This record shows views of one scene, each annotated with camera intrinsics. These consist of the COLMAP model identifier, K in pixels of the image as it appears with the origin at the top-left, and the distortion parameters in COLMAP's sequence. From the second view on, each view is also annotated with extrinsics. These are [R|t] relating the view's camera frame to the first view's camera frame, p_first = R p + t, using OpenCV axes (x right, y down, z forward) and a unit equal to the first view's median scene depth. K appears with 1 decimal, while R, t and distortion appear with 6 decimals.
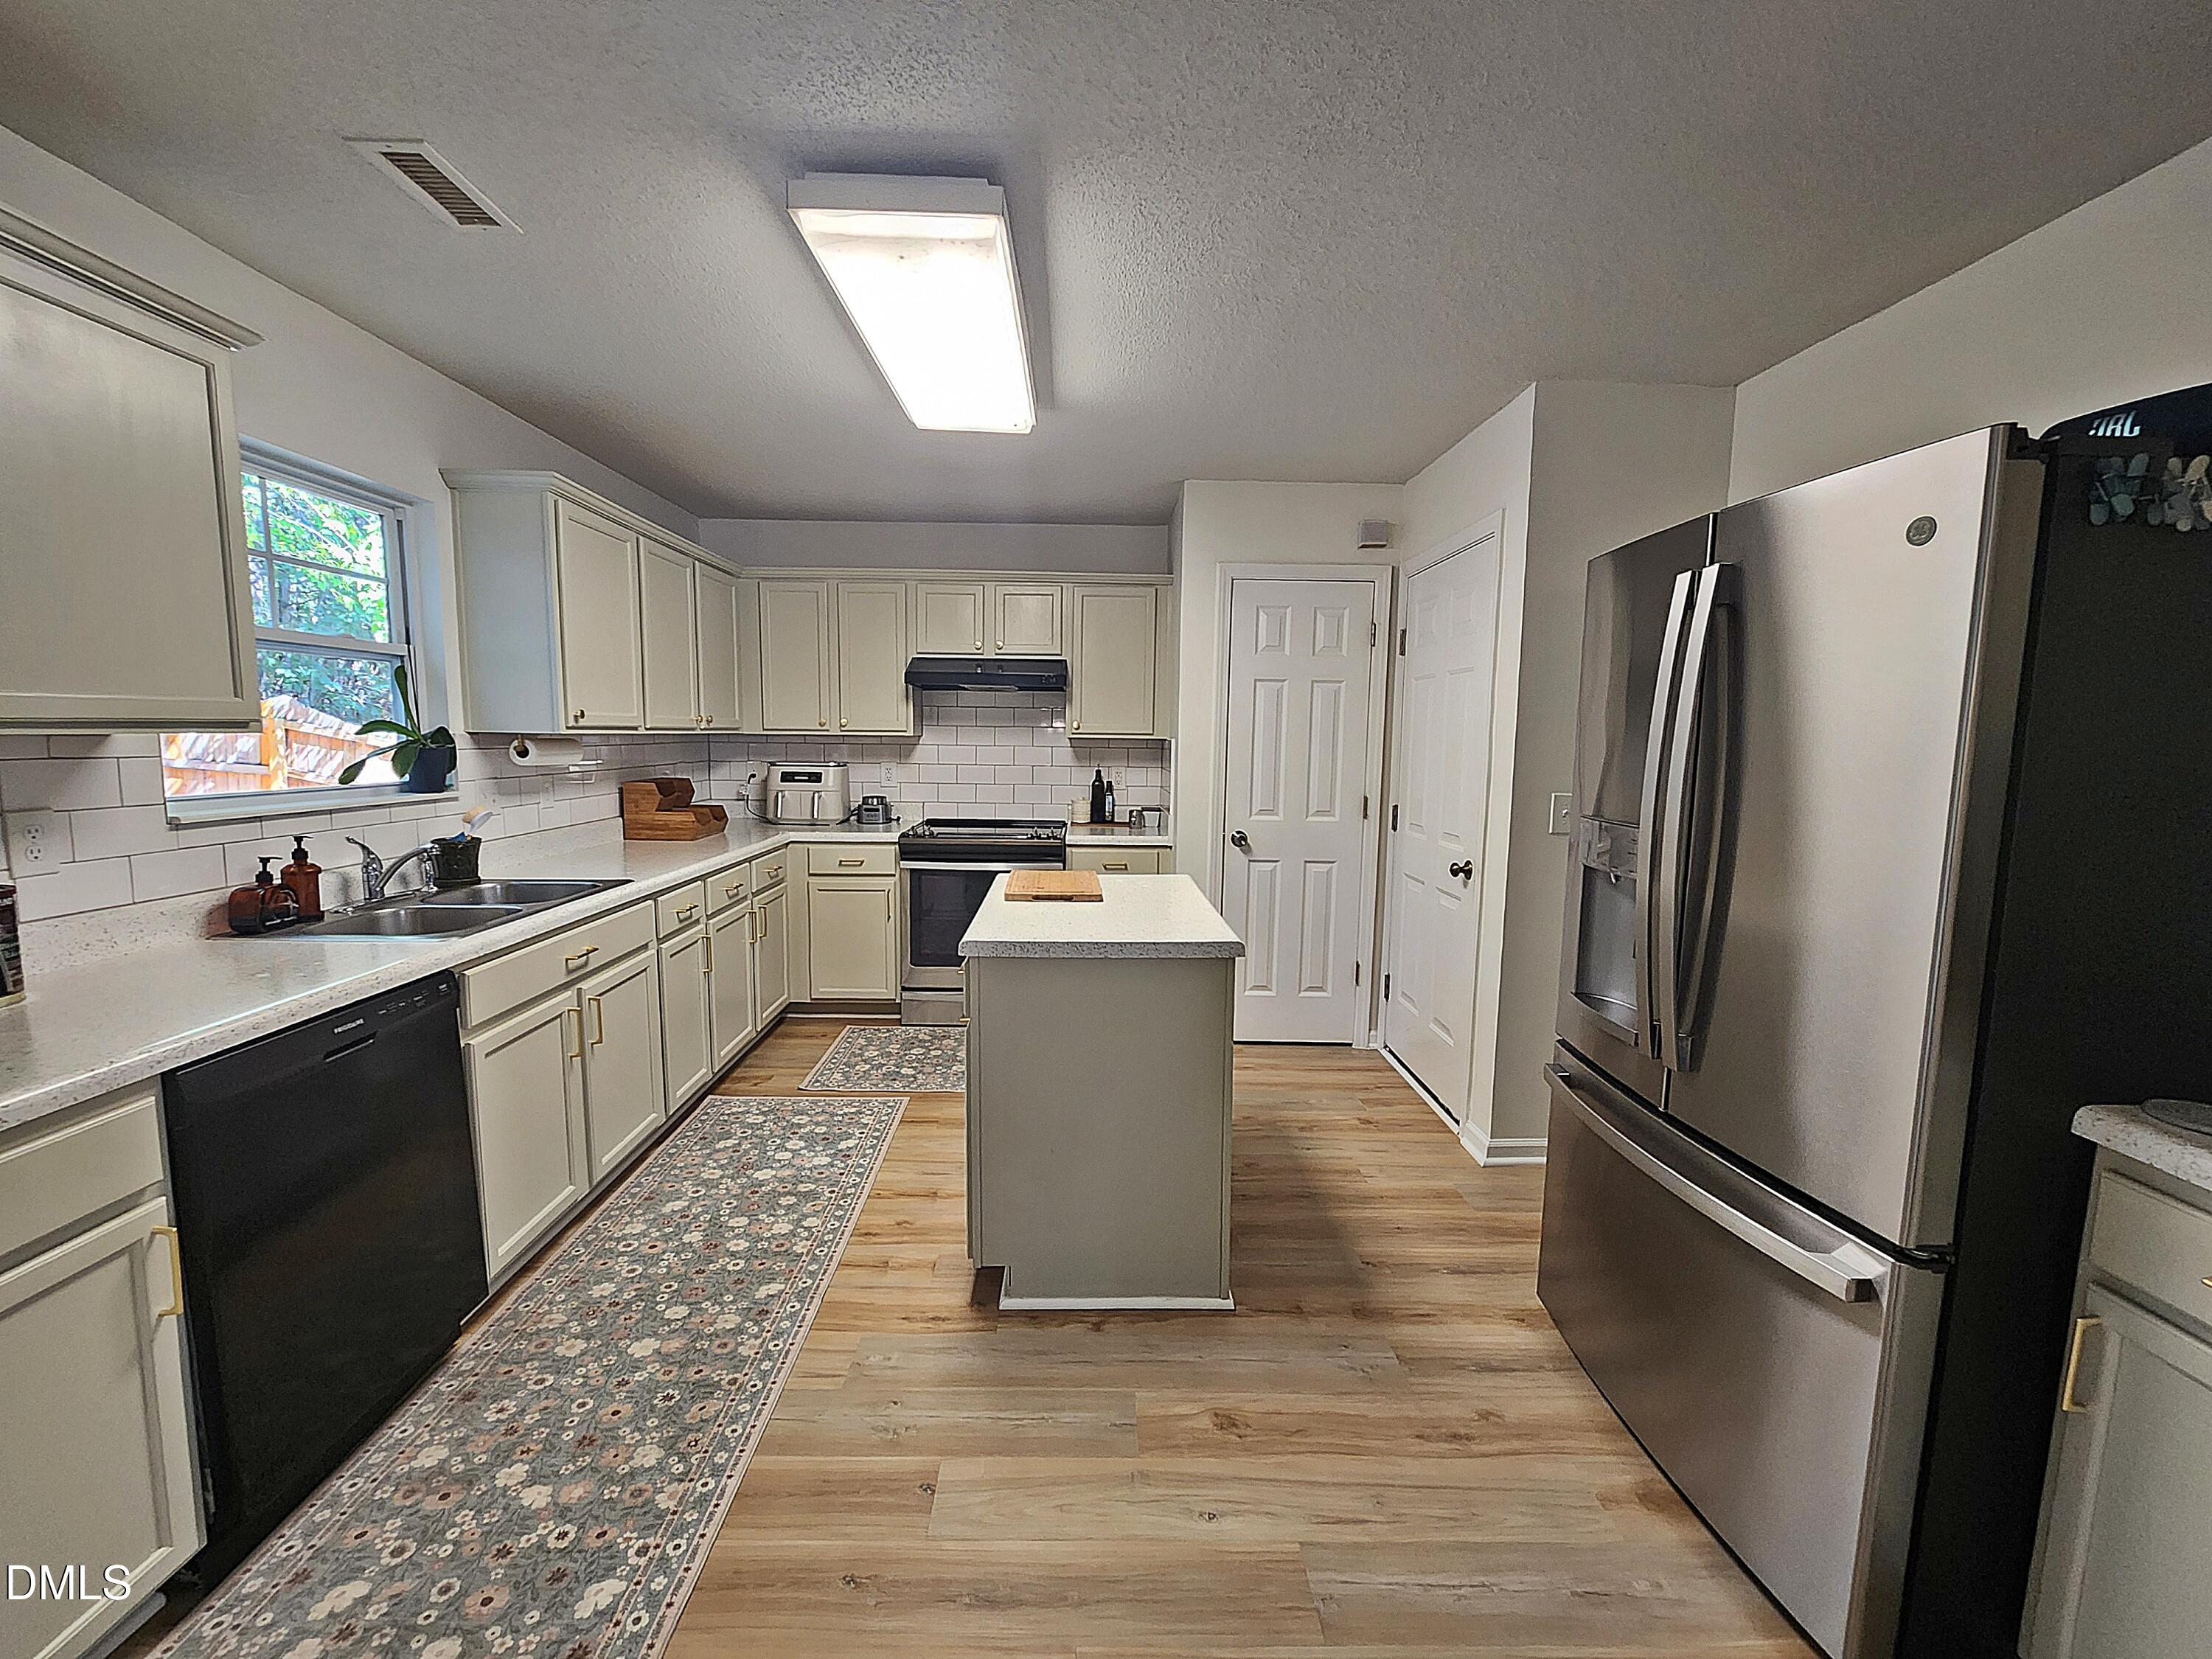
lens RADIAL K [[904.7, 0, 1091.3], [0, 904.7, 834.5], [0, 0, 1]] dist [0.006289, -0.007128]
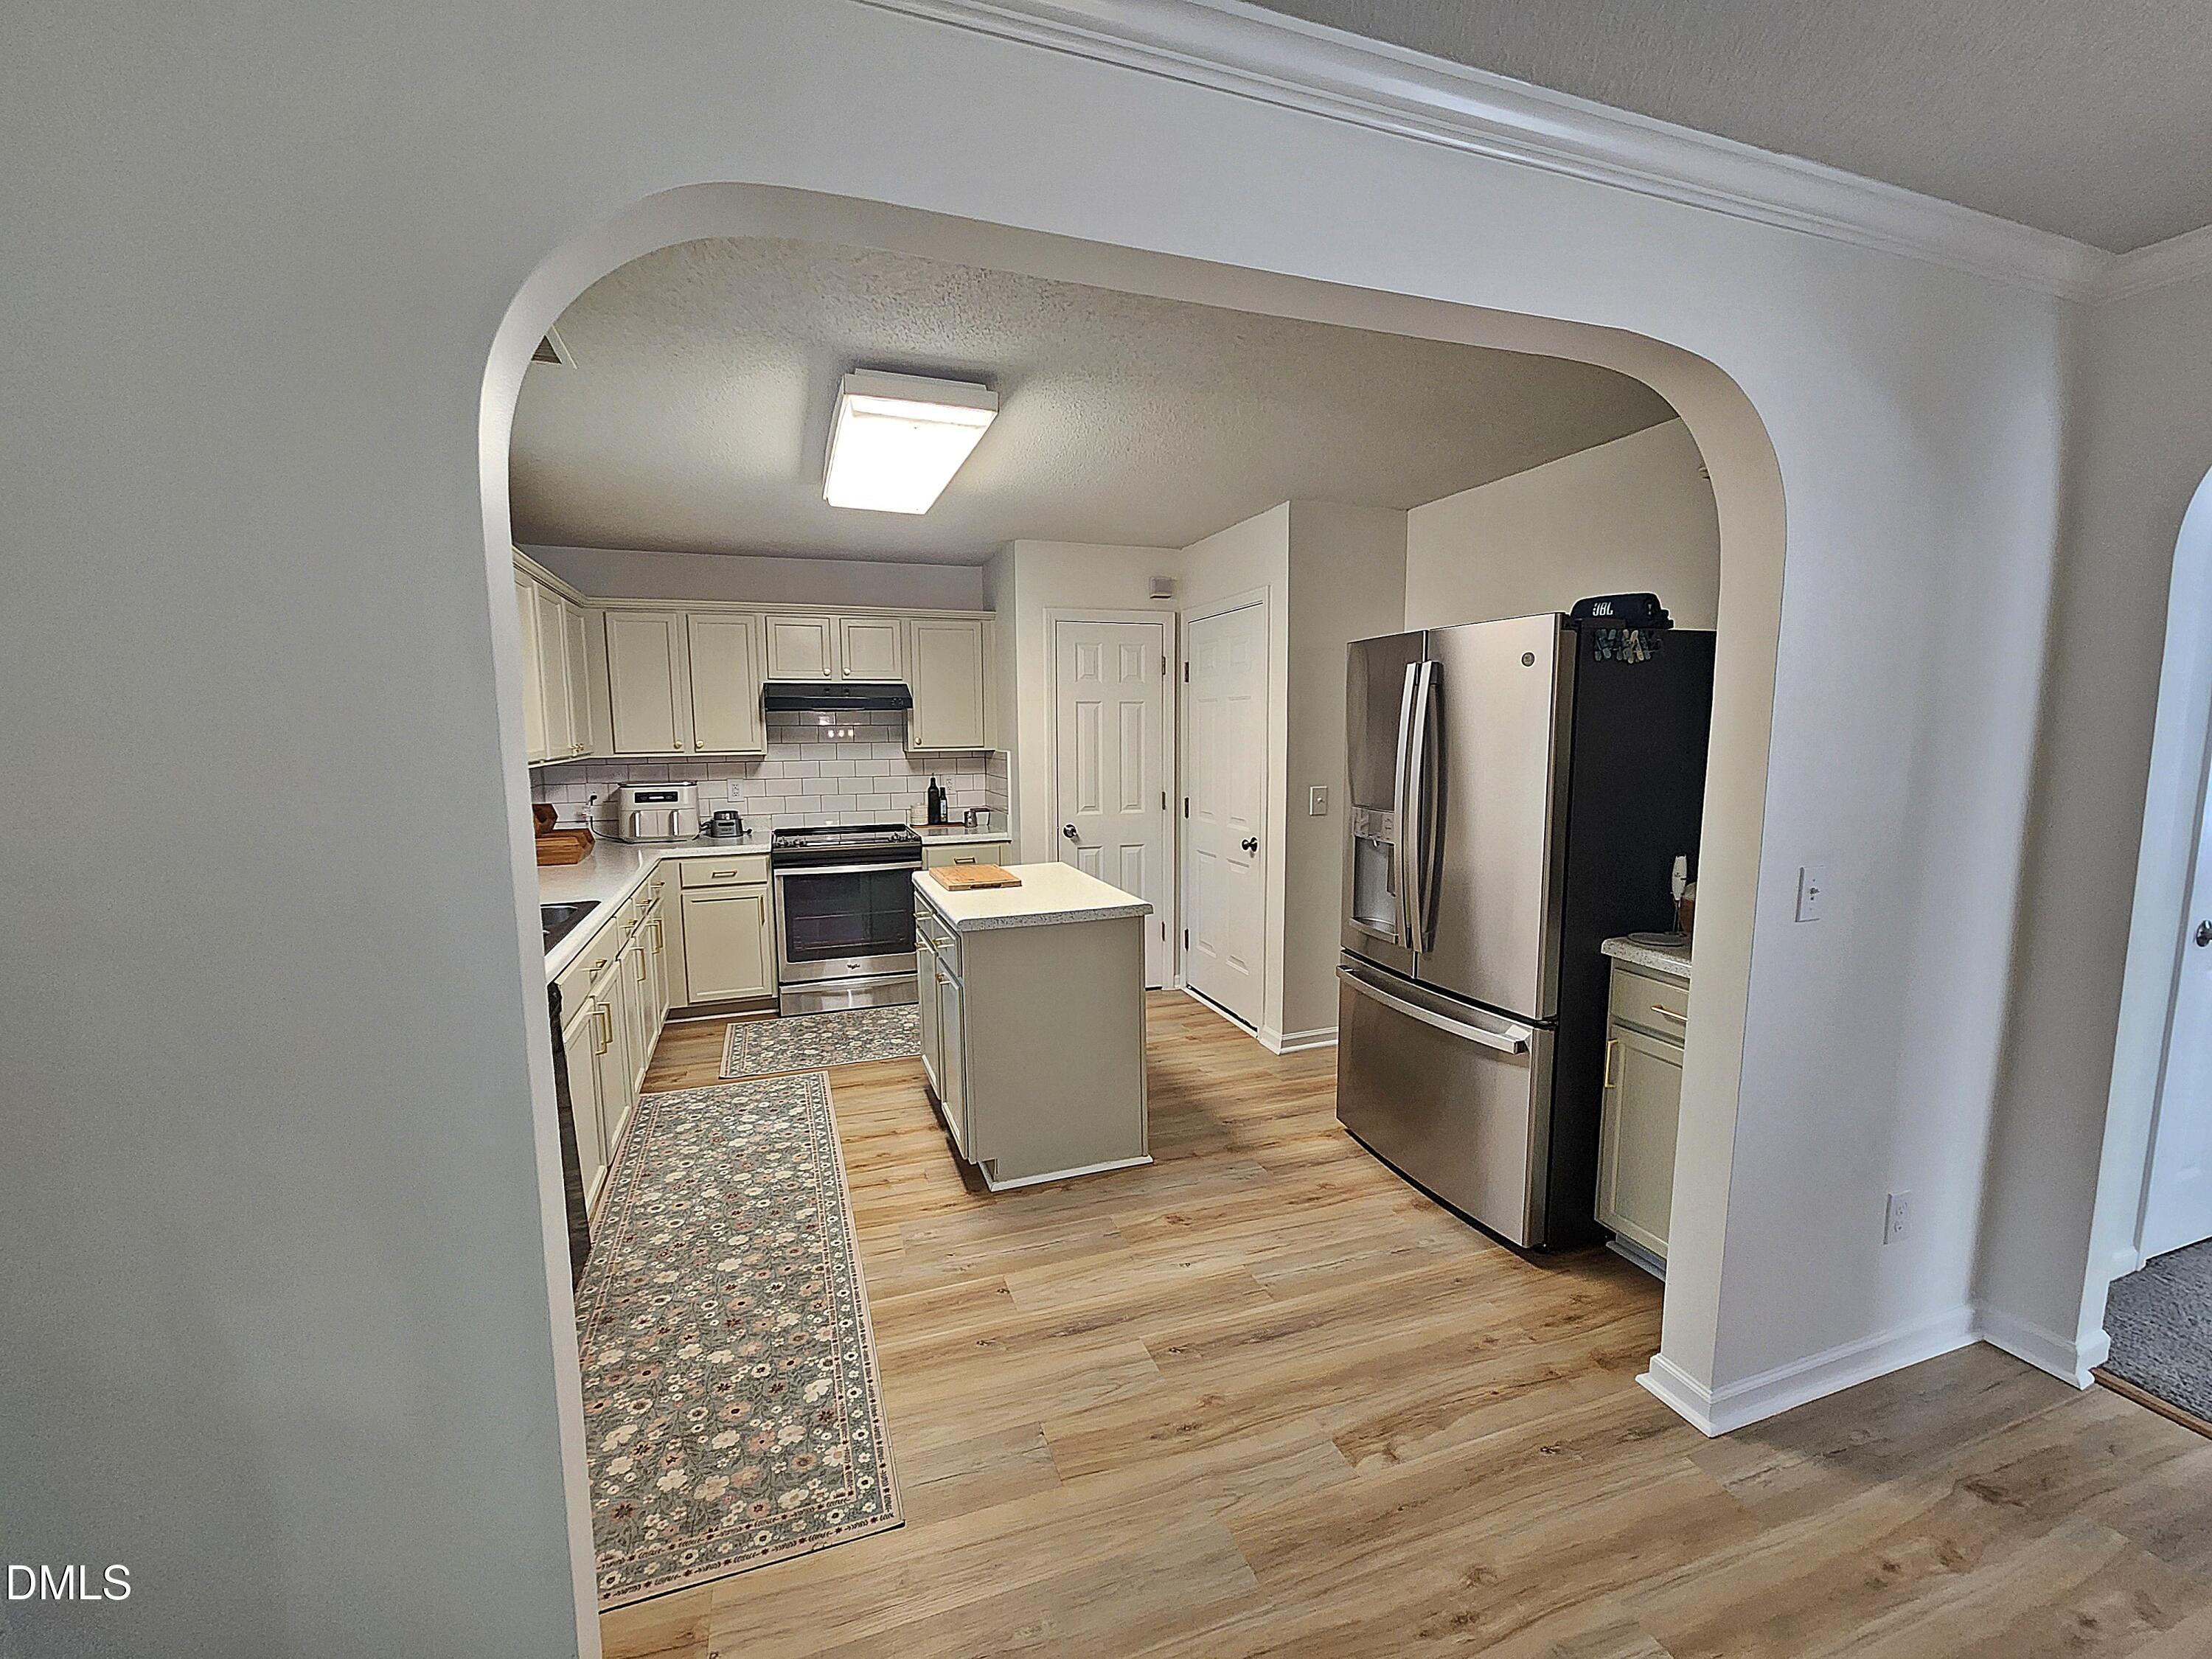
lens RADIAL K [[904.7, 0, 1091.3], [0, 904.7, 834.5], [0, 0, 1]] dist [0.006289, -0.007128]
pose [[0.949429, -0.059882, 0.308220, -0.262635], [0.056571, 0.998205, 0.019675, -0.018518], [-0.308845, -0.001243, 0.951112, -0.249361]]
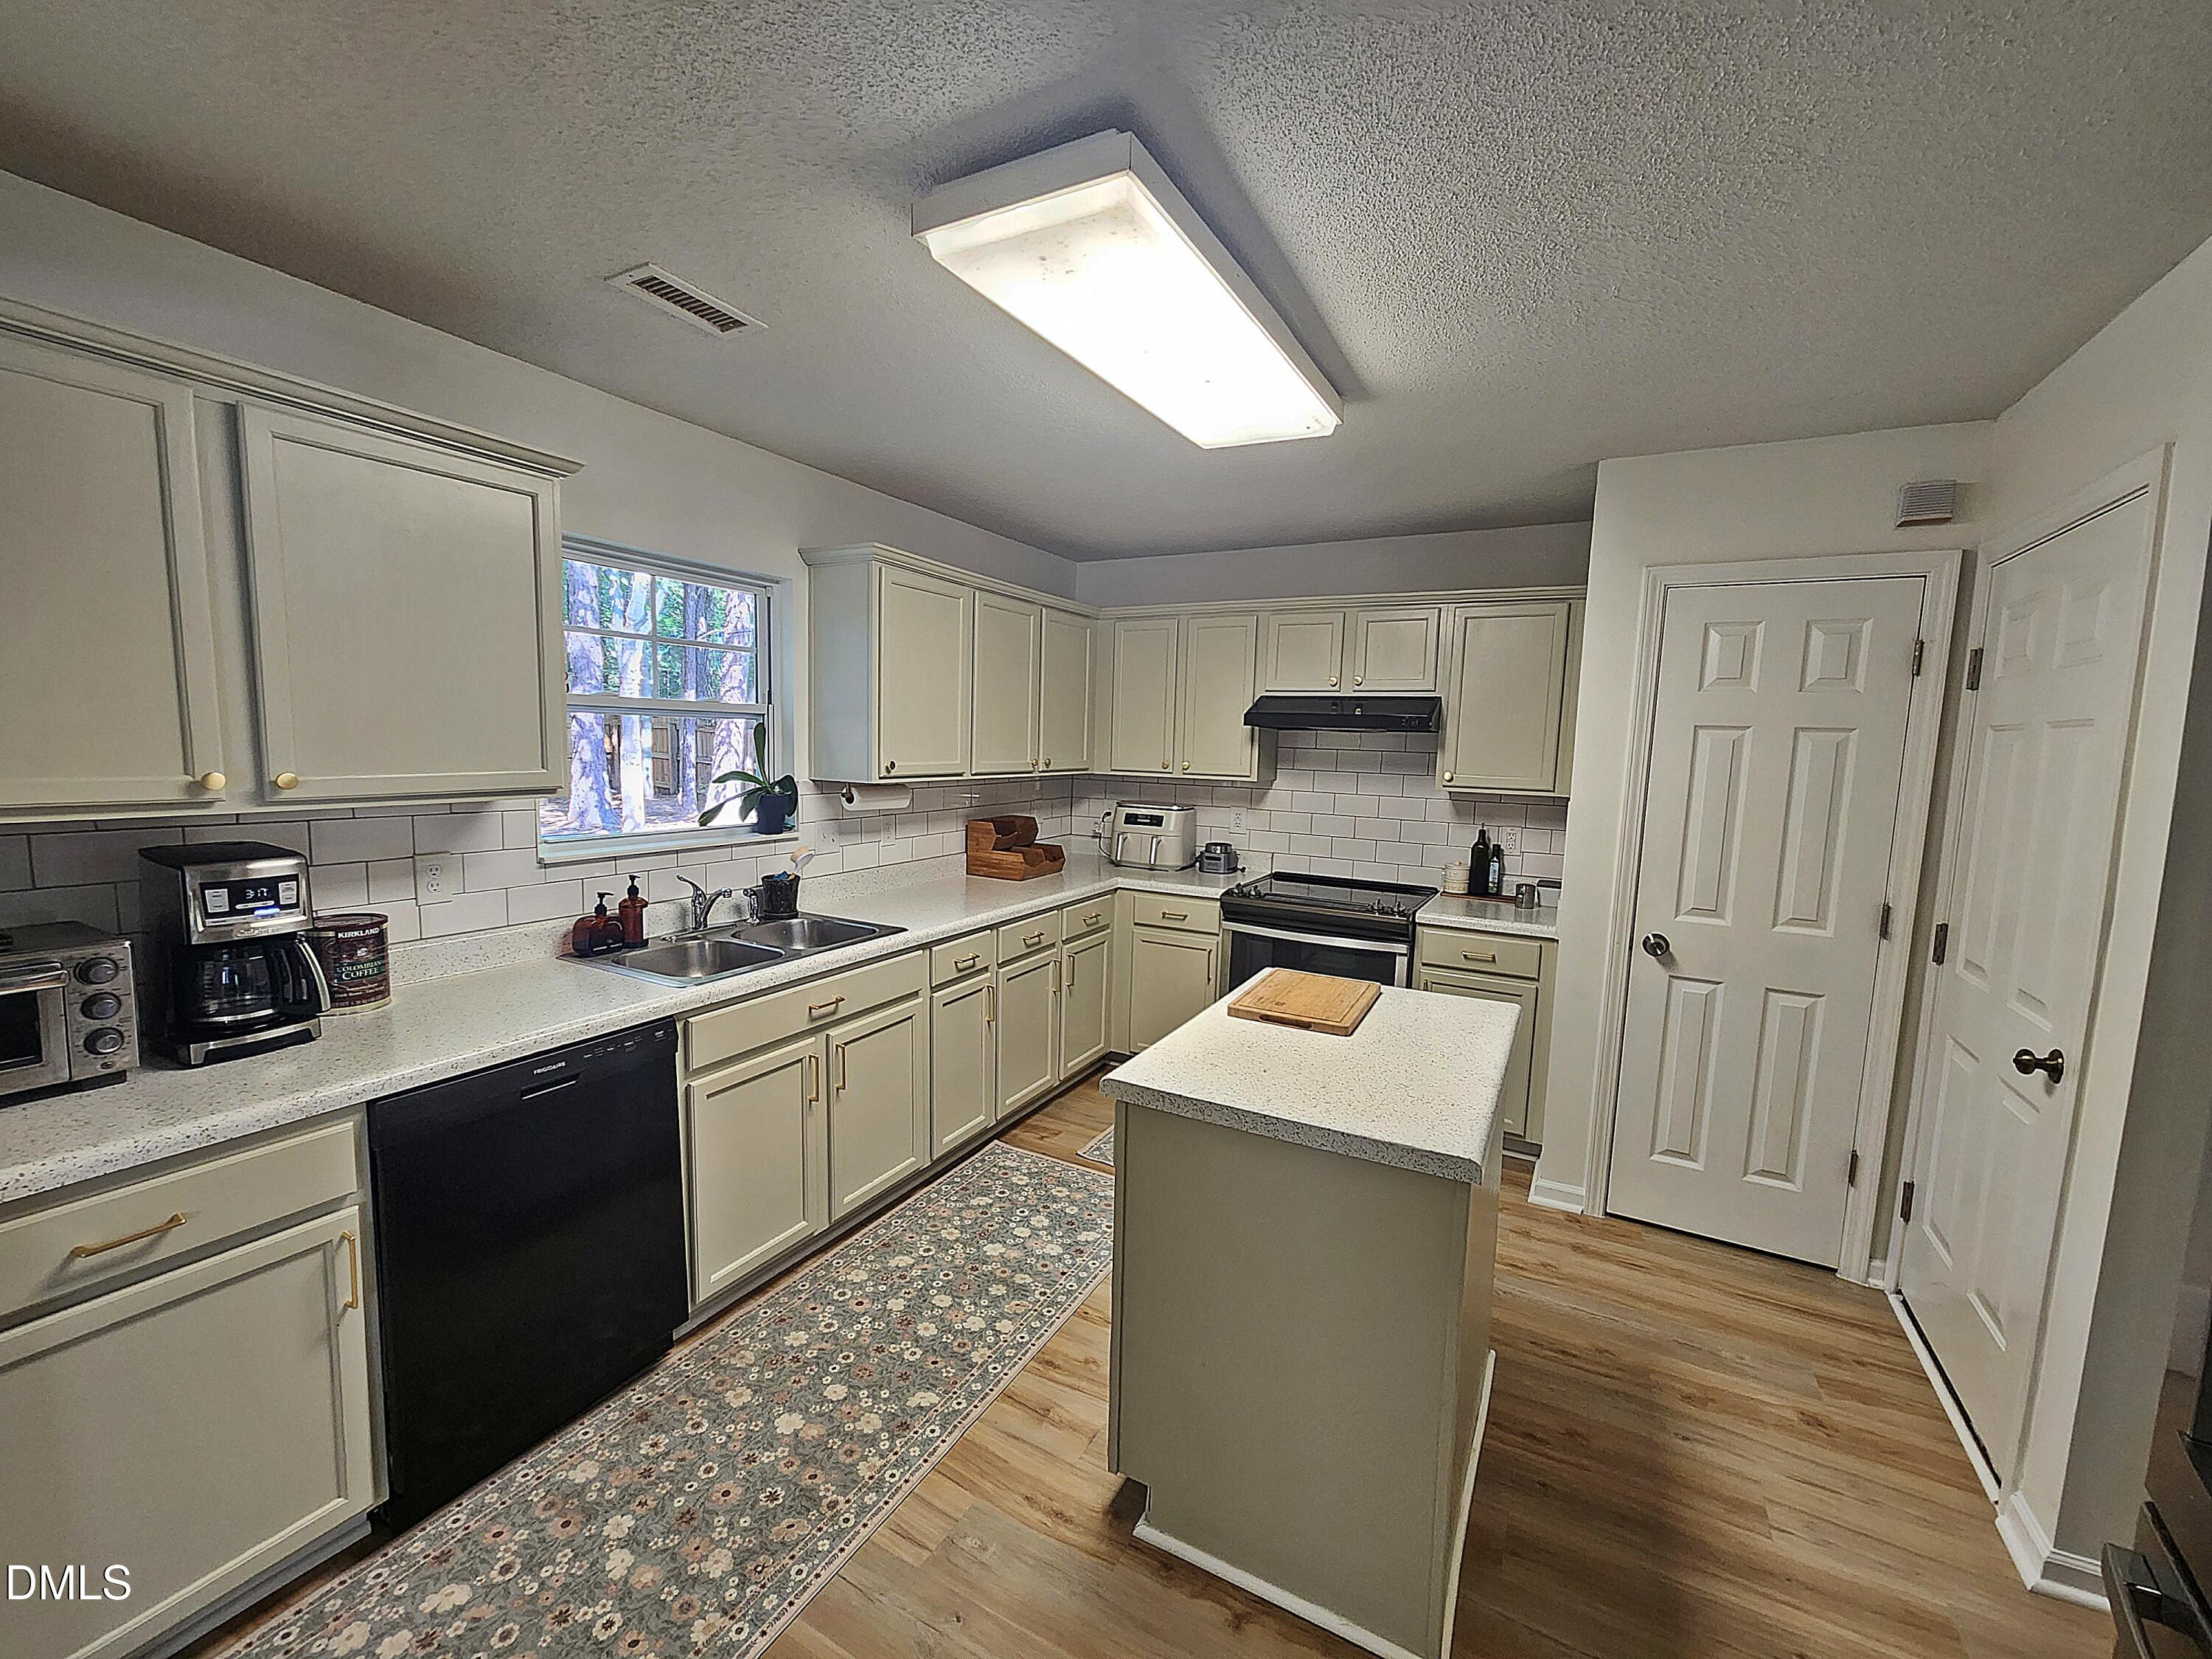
lens RADIAL K [[901.2, 0, 1084.9], [0, 901.2, 836.4], [0, 0, 1]] dist [0.001216, -0.003773]
pose [[0.865364, 0.064913, -0.496923, 0.168031], [-0.070790, 0.997467, 0.007023, -0.075097], [0.496120, 0.029099, 0.867766, 0.202977]]
